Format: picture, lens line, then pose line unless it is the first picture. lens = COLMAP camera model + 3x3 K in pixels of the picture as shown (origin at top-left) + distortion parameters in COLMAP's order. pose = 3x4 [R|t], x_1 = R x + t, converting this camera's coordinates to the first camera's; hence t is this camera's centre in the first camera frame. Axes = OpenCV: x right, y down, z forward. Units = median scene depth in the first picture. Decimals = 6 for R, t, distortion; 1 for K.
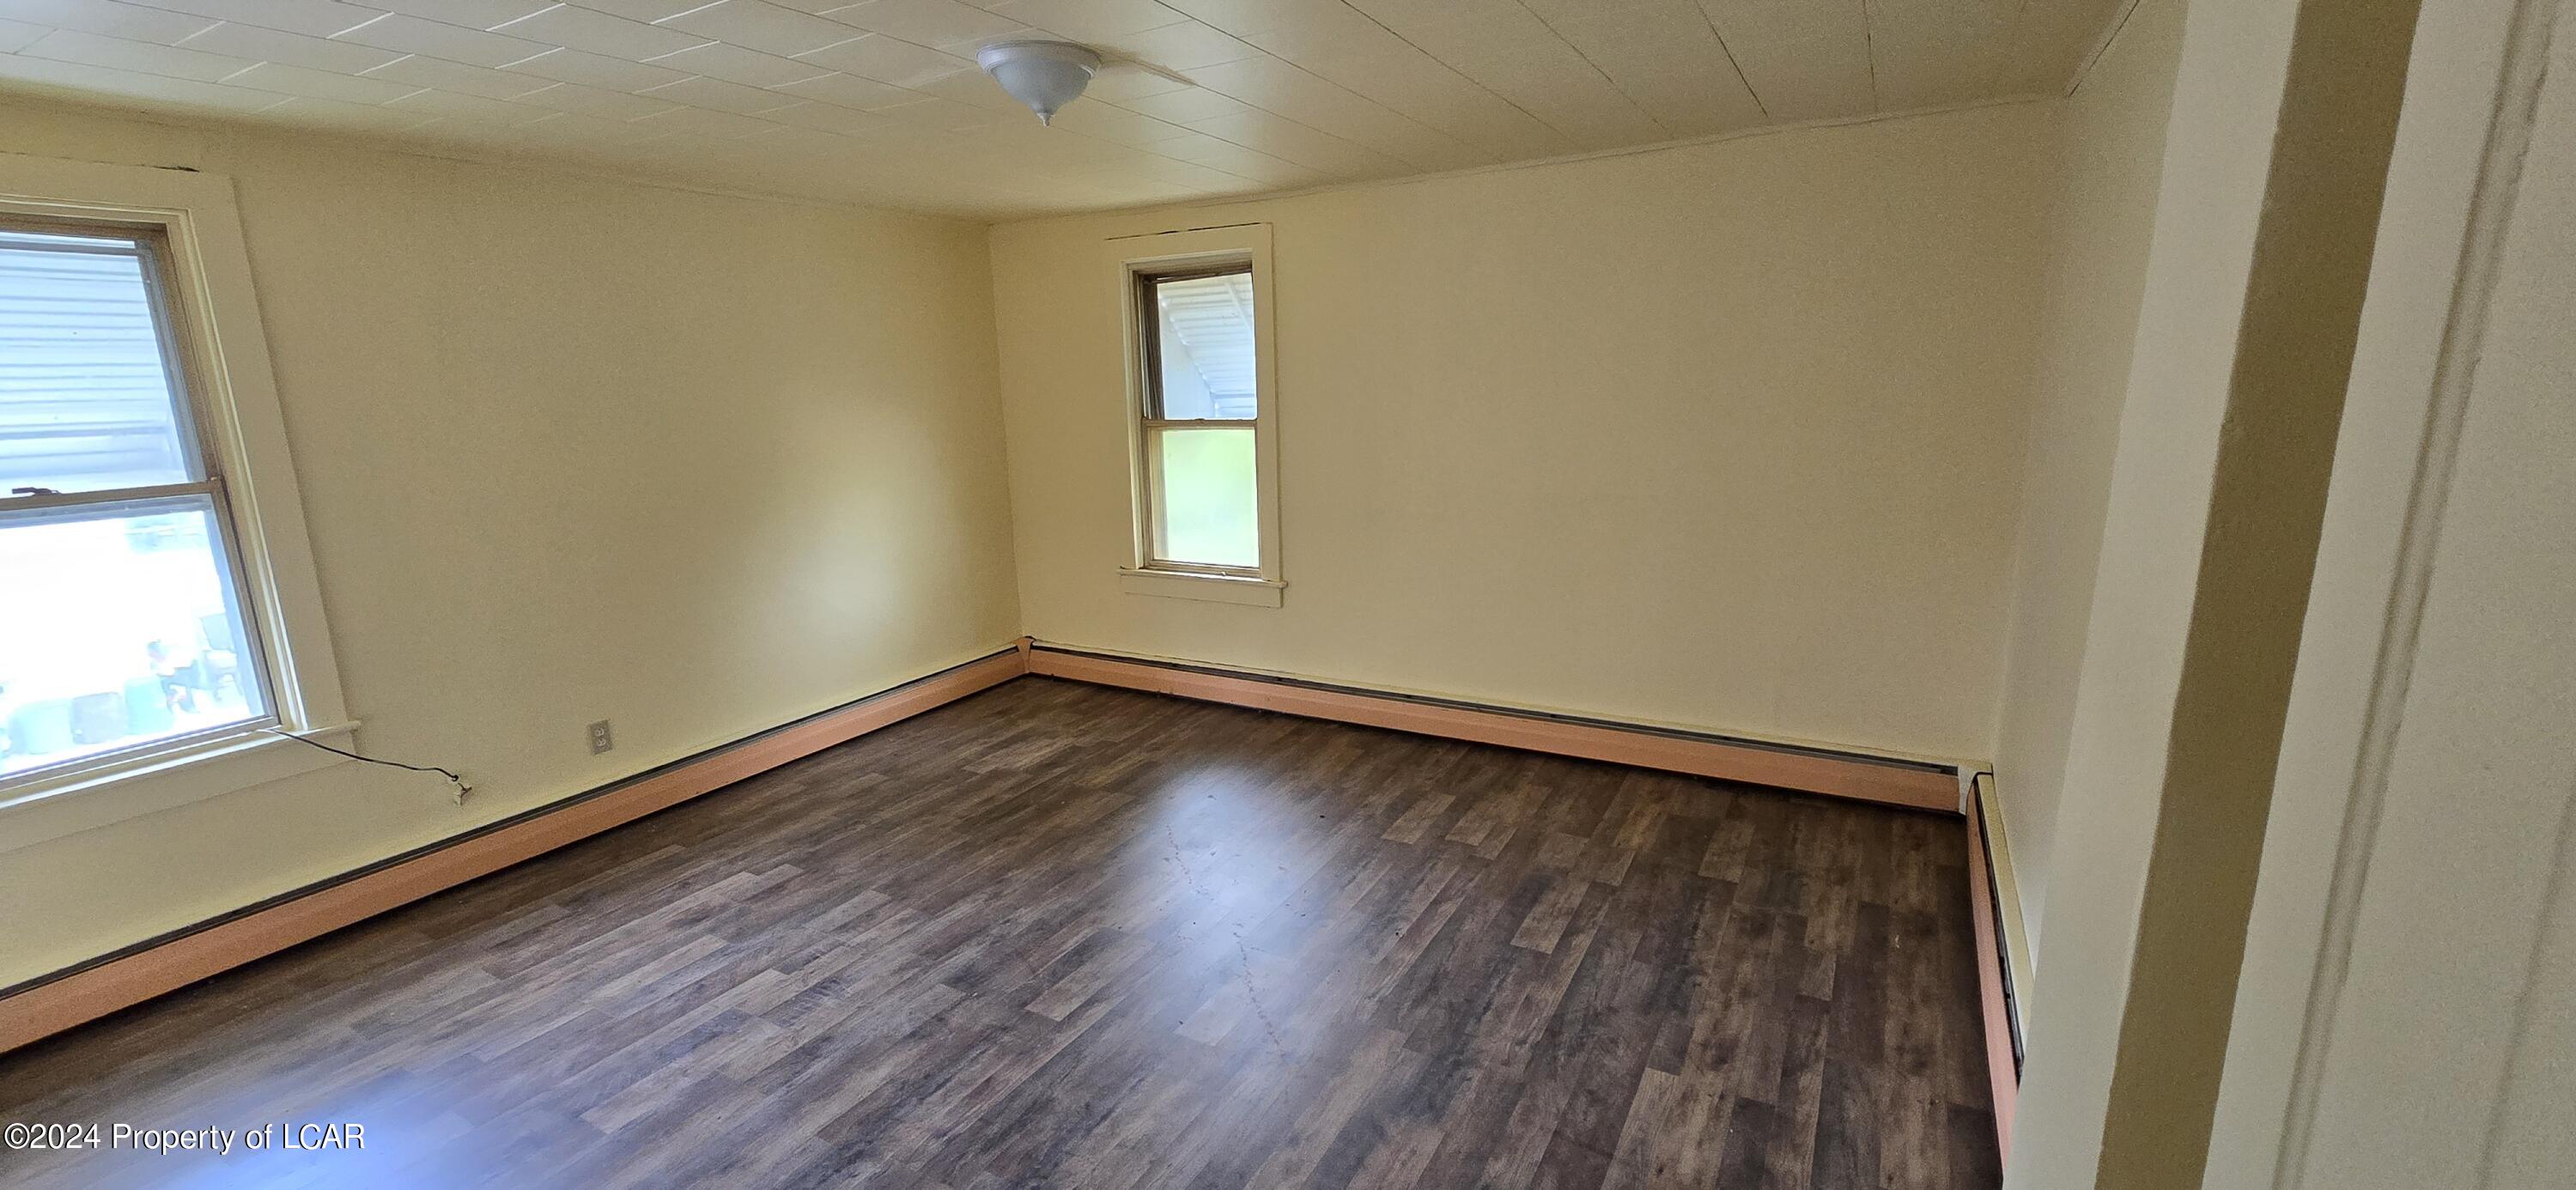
lens RADIAL K [[1056.9, 0, 1290.4], [0, 1056.9, 593.7], [0, 0, 1]] dist [0.001095, -0.000055]
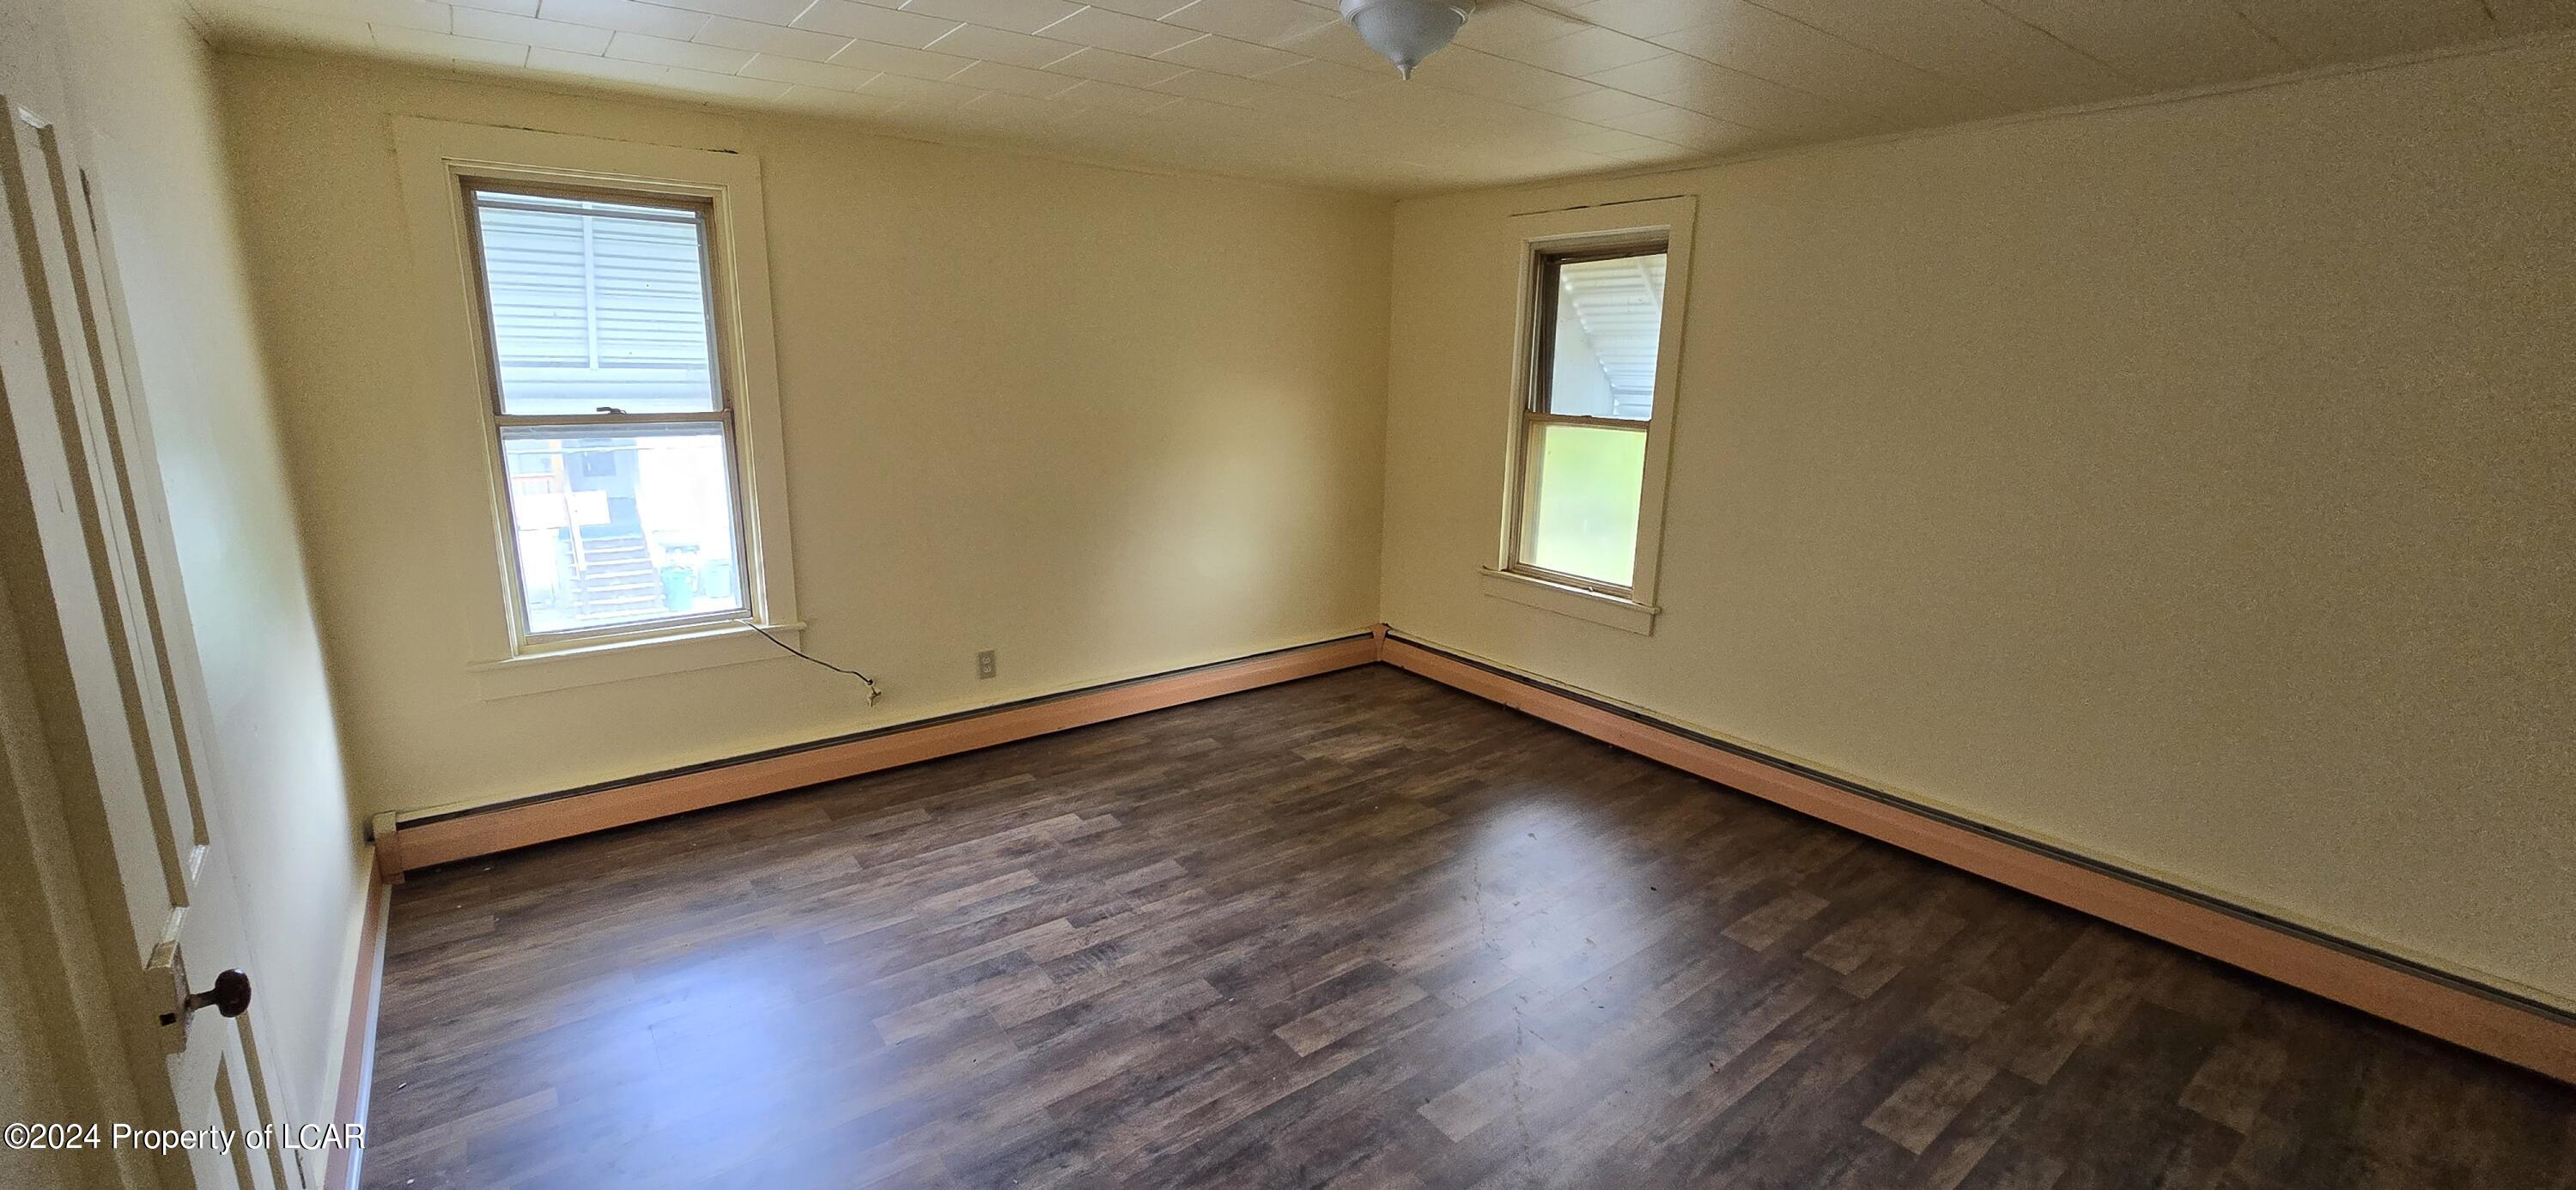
lens RADIAL K [[1056.9, 0, 1290.3], [0, 1056.9, 594.4], [0, 0, 1]] dist [0.001095, -0.000055]
pose [[0.922497, 0.131362, -0.362964, 0.044014], [-0.126195, 0.991276, 0.038026, -0.025144], [0.364793, 0.010725, 0.931027, 0.104363]]
